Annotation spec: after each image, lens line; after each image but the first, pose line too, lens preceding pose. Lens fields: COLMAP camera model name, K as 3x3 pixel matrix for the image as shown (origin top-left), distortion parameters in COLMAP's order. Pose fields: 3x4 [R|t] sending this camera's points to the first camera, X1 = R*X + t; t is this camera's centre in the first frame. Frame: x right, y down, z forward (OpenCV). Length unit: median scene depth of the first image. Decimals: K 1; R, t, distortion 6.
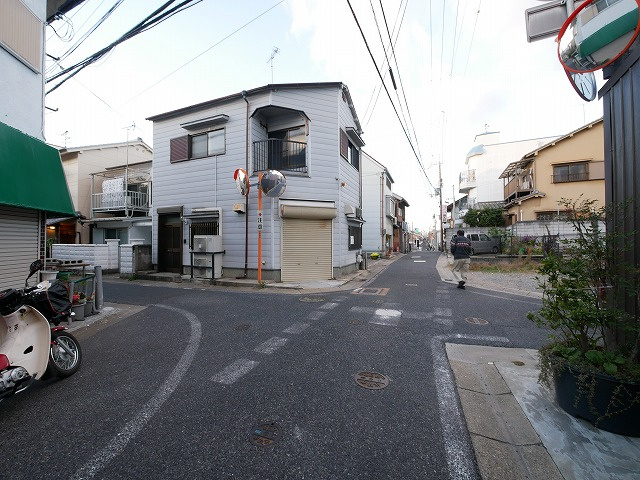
lens RADIAL K [[263.5, 0, 315.6], [0, 263.5, 239.2], [0, 0, 1]] dist [-0.007470, 0.000293]
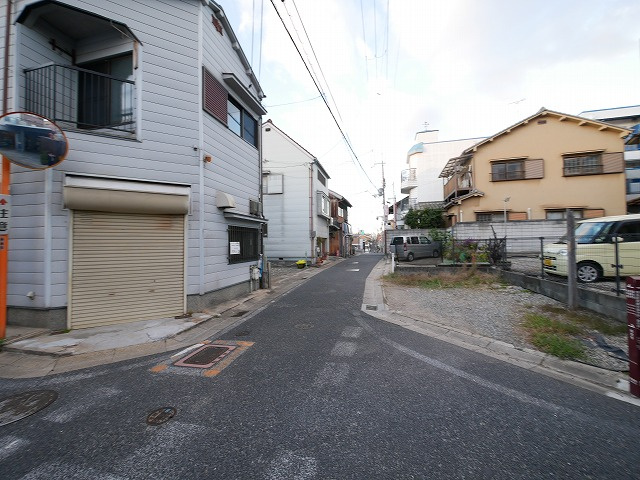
lens RADIAL K [[263.5, 0, 315.2], [0, 263.5, 238.3], [0, 0, 1]] dist [-0.007470, 0.000293]
pose [[0.985697, -0.004842, 0.168456, 0.211980], [0.006646, 0.999926, -0.010143, -0.011859], [-0.168395, 0.011118, 0.985657, 0.305197]]
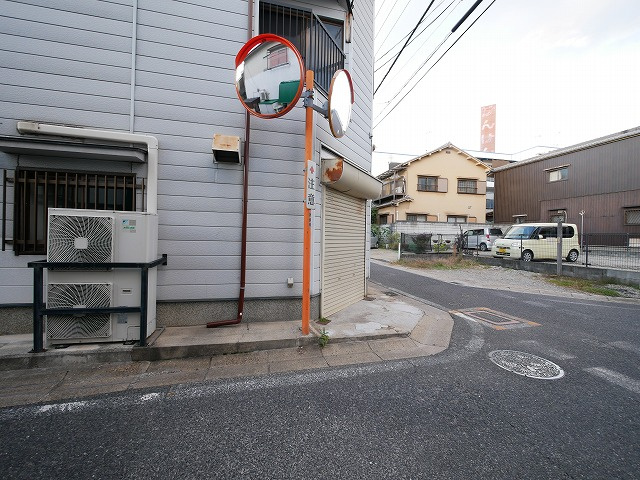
lens RADIAL K [[263.5, 0, 315.6], [0, 263.5, 237.2], [0, 0, 1]] dist [-0.007470, 0.000293]
pose [[0.801016, 0.018287, 0.598364, -0.332755], [-0.031167, 0.999452, 0.011177, 0.005580], [-0.597832, -0.027602, 0.801146, 0.484503]]
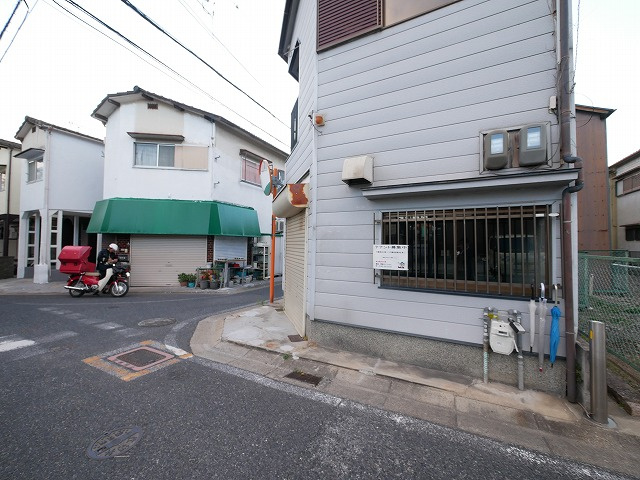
lens RADIAL K [[263.5, 0, 315.4], [0, 263.5, 239.2], [0, 0, 1]] dist [-0.007470, 0.000293]
pose [[-0.085509, -0.021583, -0.996104, 0.438515], [-0.003453, 0.999766, -0.021366, -0.010435], [0.996331, 0.001613, -0.085564, 0.886101]]
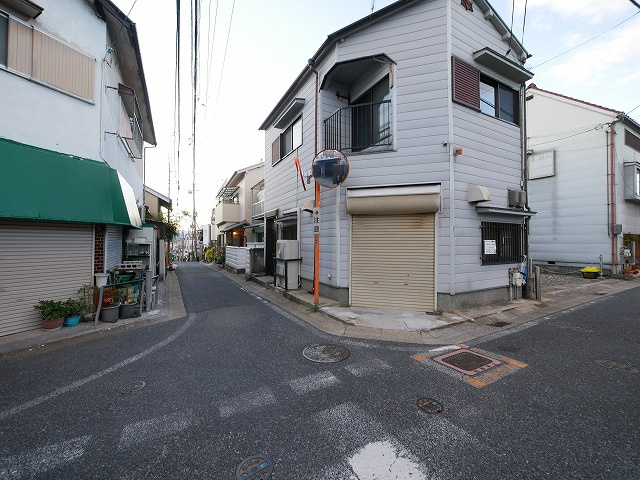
lens RADIAL K [[263.5, 0, 314.9], [0, 263.5, 239.1], [0, 0, 1]] dist [-0.007470, 0.000293]
pose [[0.778248, -0.003549, -0.627948, 0.189075], [0.001620, 0.999992, -0.003644, -0.011686], [0.627955, 0.001819, 0.778247, 0.302592]]
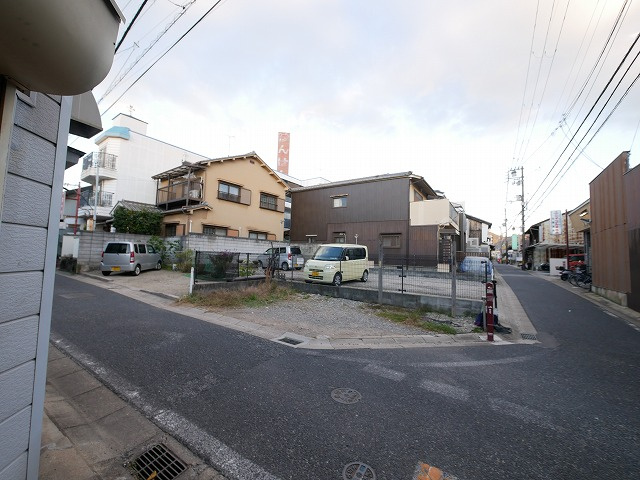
lens RADIAL K [[263.5, 0, 315.6], [0, 263.5, 240.0], [0, 0, 1]] dist [-0.007470, 0.000293]
pose [[0.180576, 0.072520, 0.980884, -0.010604], [-0.046619, 0.996788, -0.065113, -0.010741], [-0.982456, -0.033970, 0.183377, 0.719692]]
